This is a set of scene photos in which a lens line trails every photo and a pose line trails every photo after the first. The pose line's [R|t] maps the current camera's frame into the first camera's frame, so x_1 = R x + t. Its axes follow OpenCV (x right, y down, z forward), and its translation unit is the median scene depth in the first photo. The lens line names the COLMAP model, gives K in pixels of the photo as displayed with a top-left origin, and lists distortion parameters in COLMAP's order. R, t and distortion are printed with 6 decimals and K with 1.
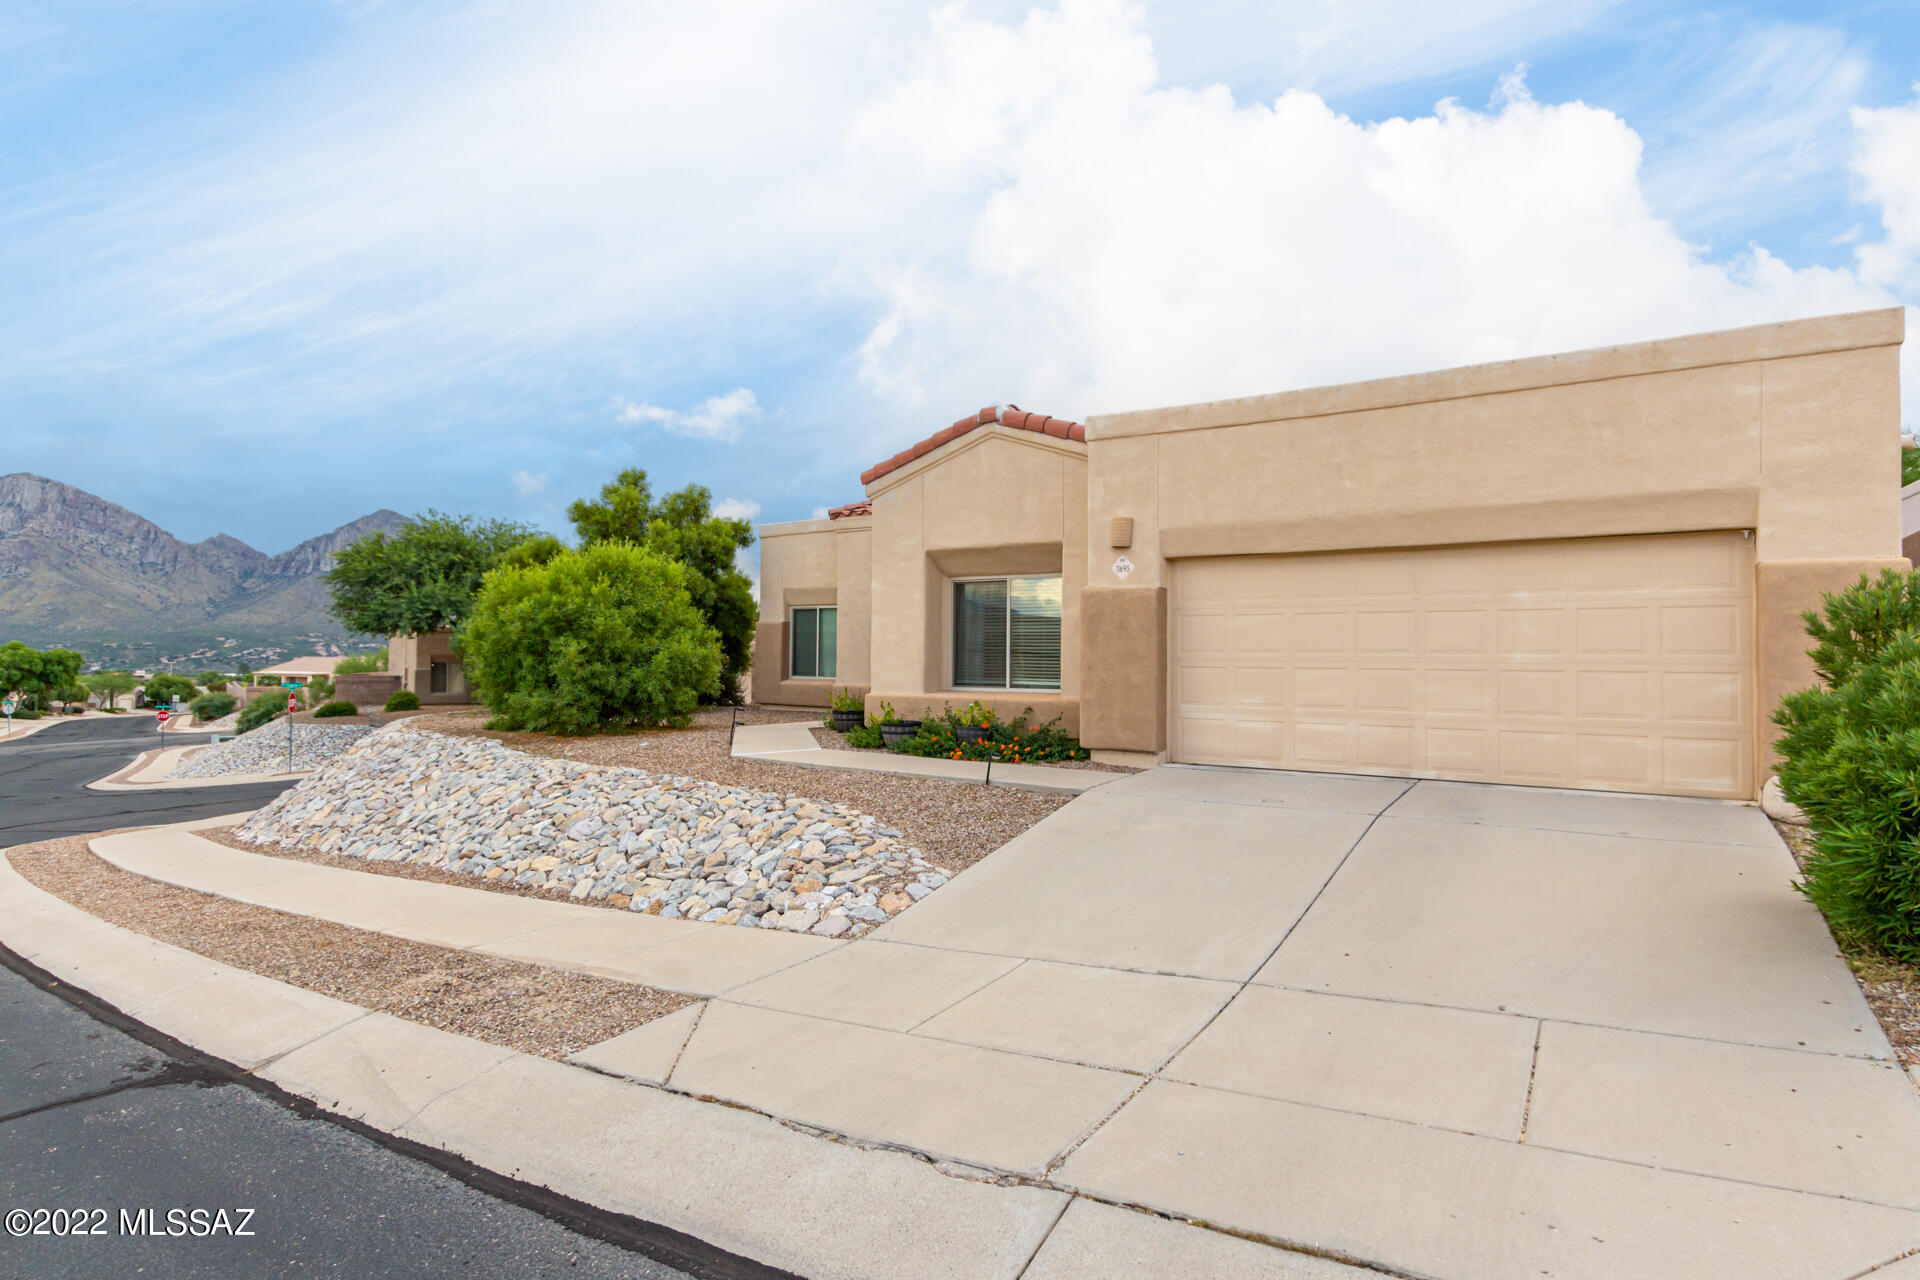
lens RADIAL K [[1029.4, 0, 954.2], [0, 1029.4, 641.1], [0, 0, 1]] dist [0.002488, 0.003133]
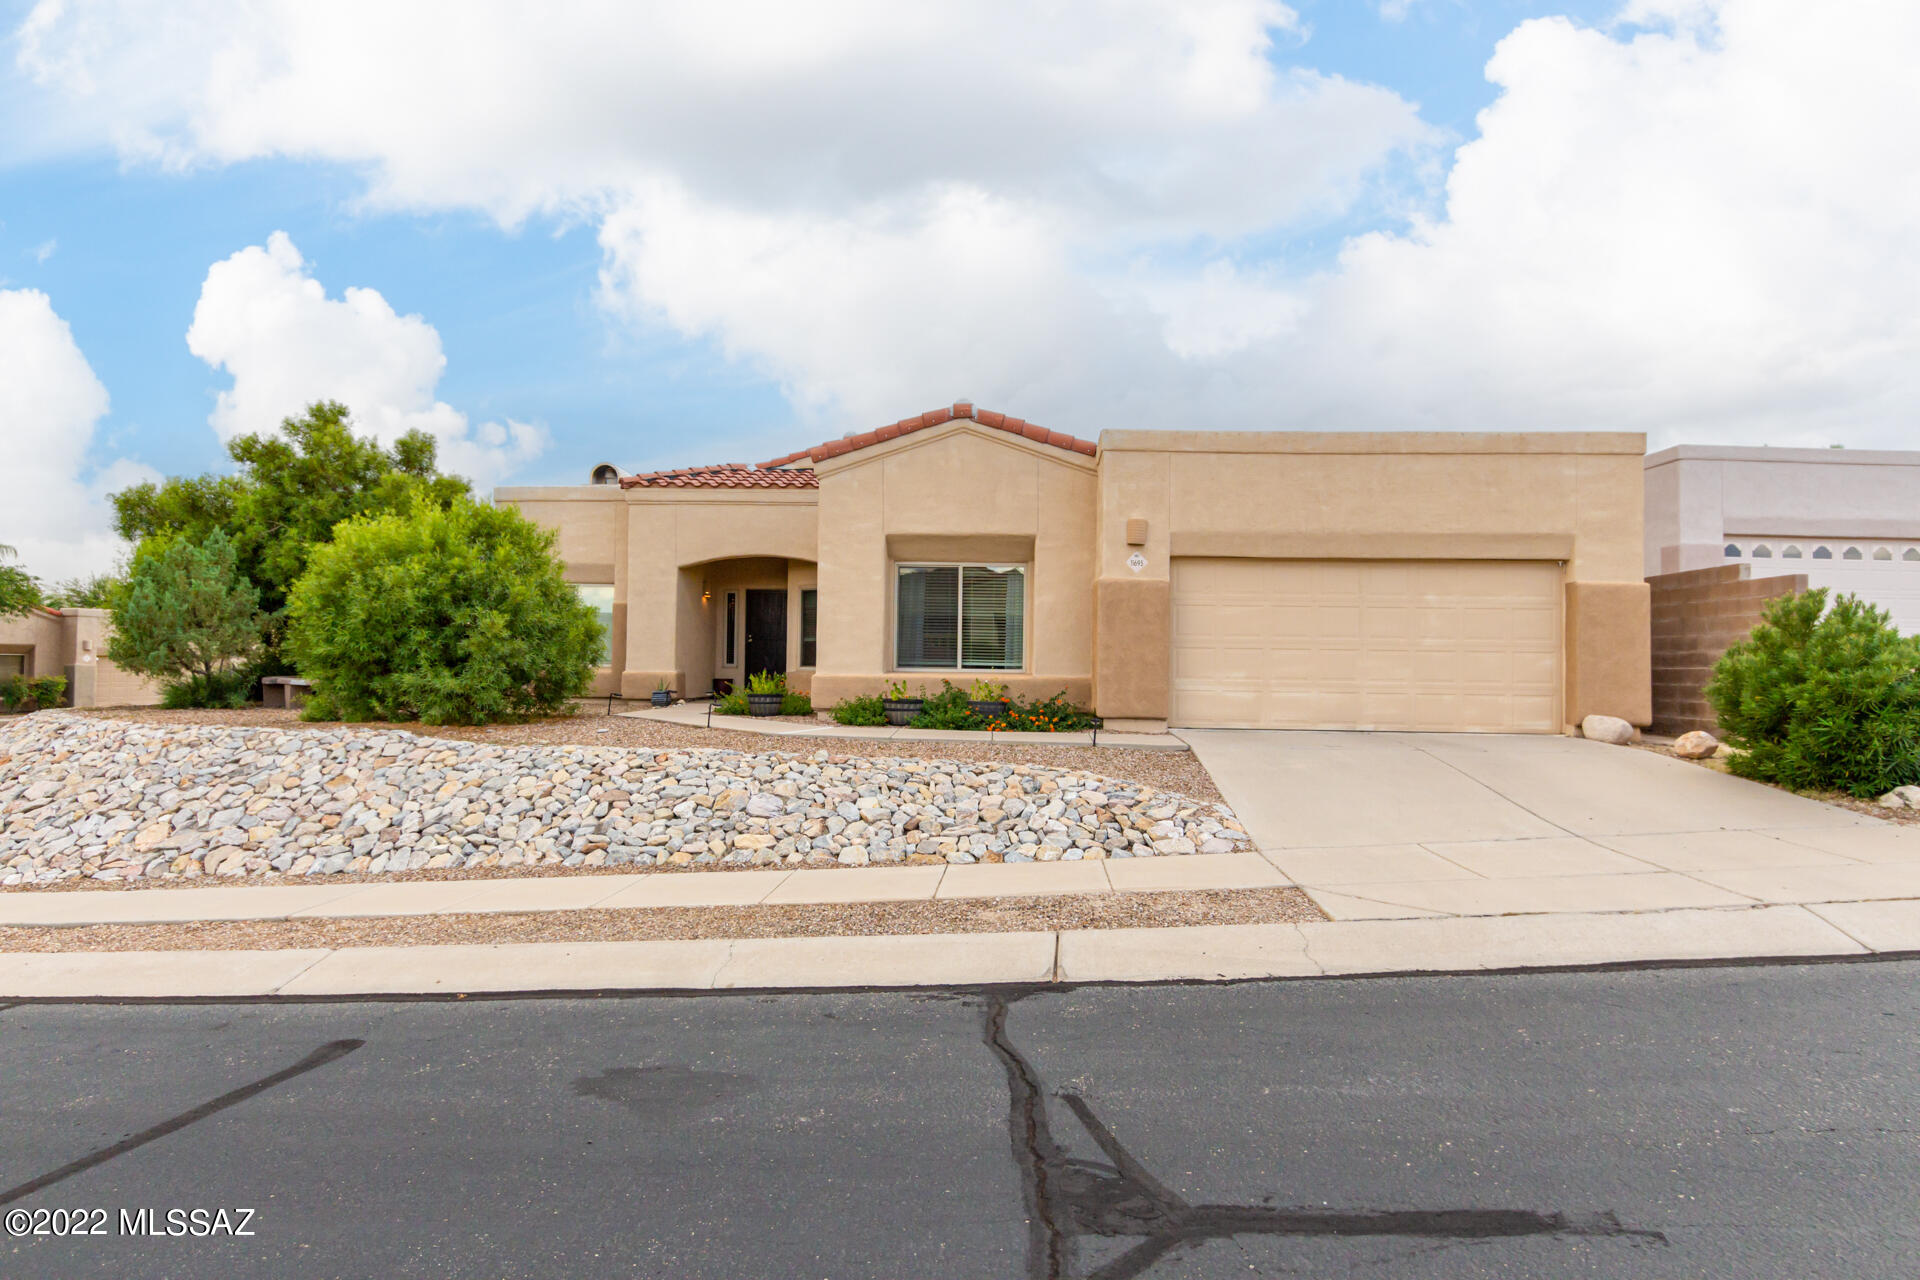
lens RADIAL K [[1110.5, 0, 966.9], [0, 1110.5, 650.6], [0, 0, 1]] dist [-0.002543, -0.003873]
pose [[0.856863, 0.012983, 0.515381, -0.562644], [-0.016627, 0.999859, 0.002457, 0.025157], [-0.515277, -0.010674, 0.856958, 0.014658]]
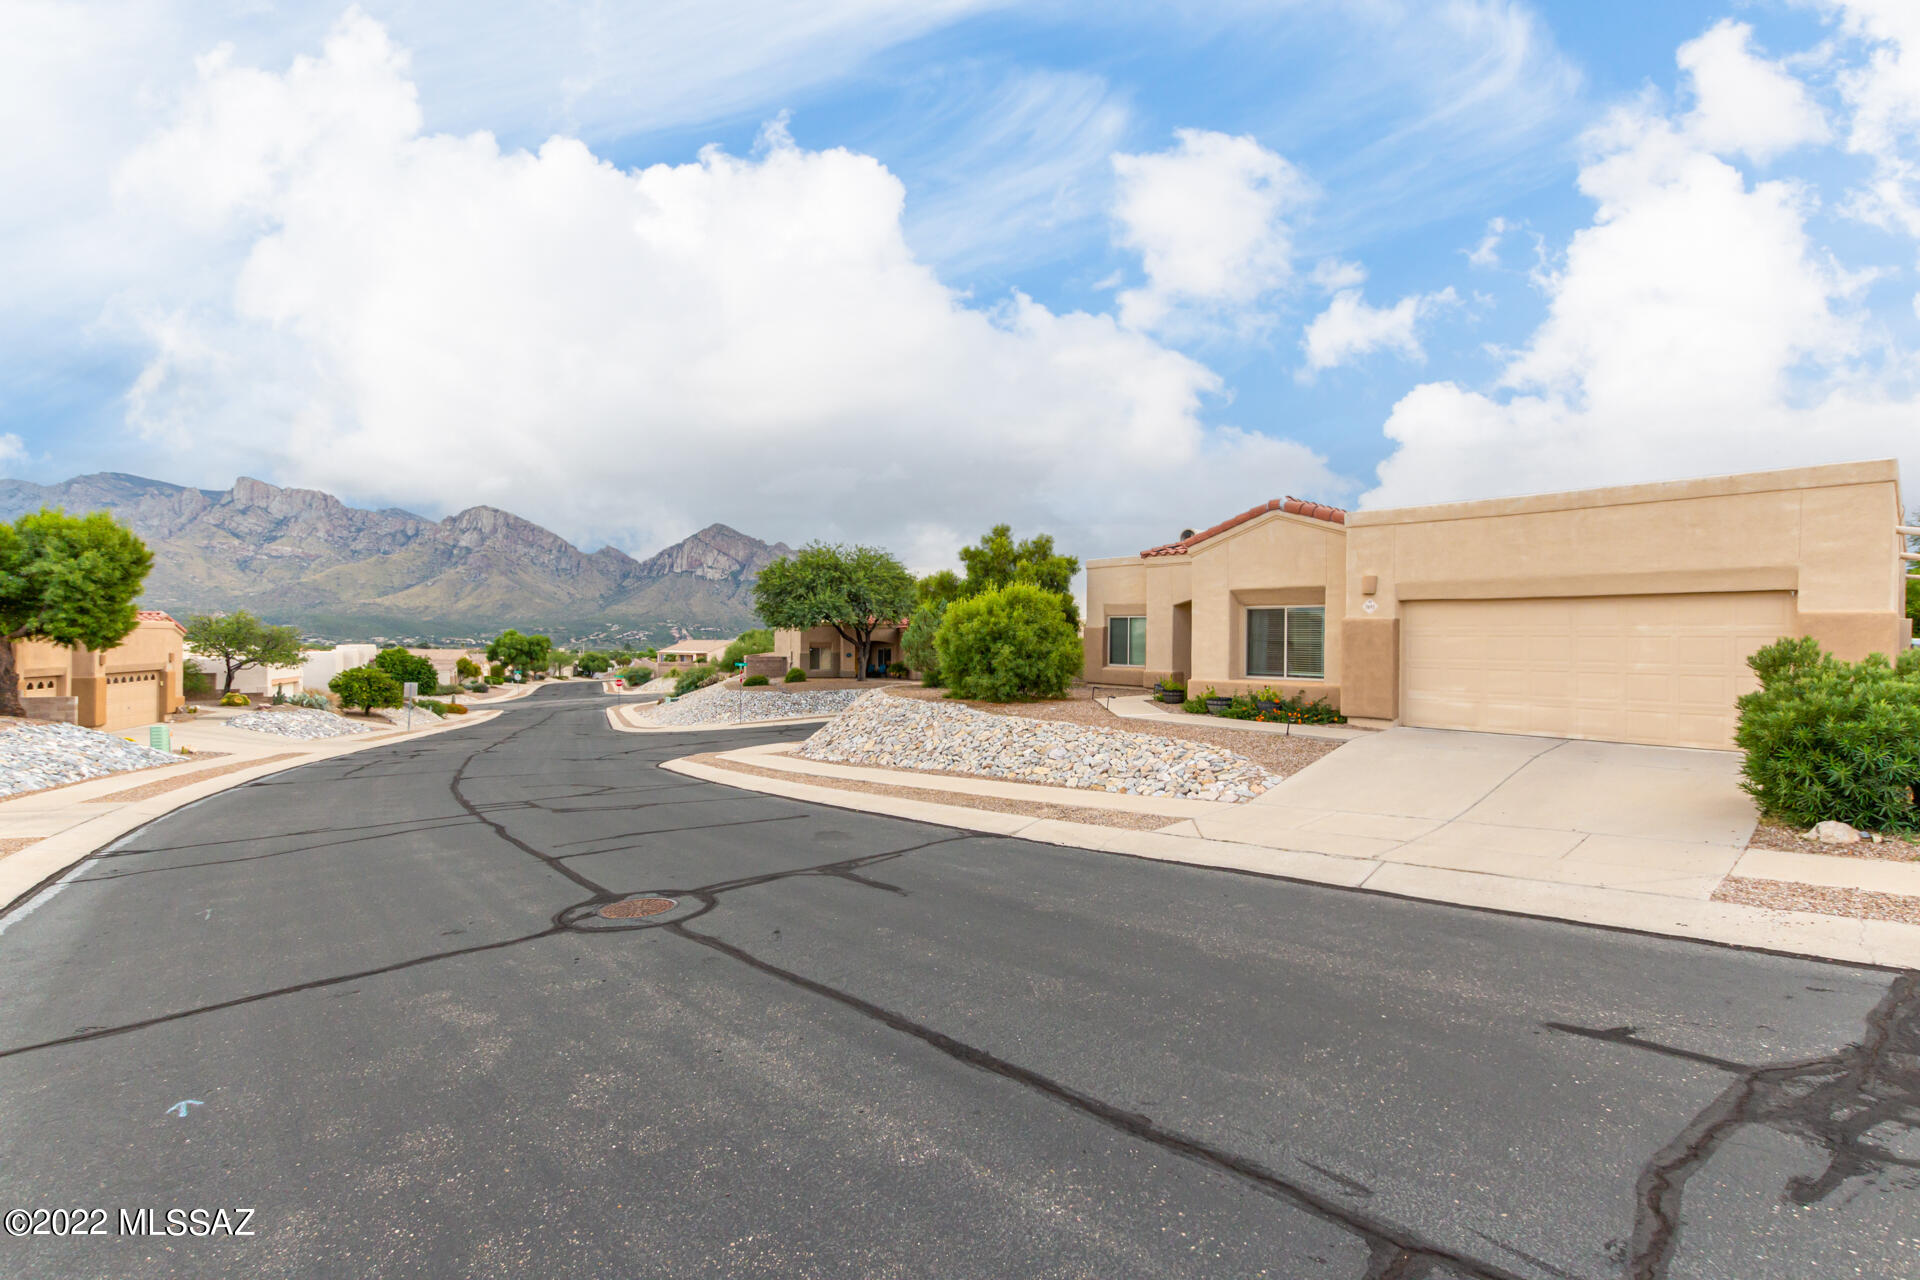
lens RADIAL K [[879.1, 0, 953.6], [0, 879.1, 644.3], [0, 0, 1]] dist [0.008225, -0.001922]
pose [[0.970450, 0.001308, -0.241300, -0.121254], [0.004191, 0.999743, 0.022277, -0.038736], [0.241267, -0.022630, 0.970195, -0.444683]]
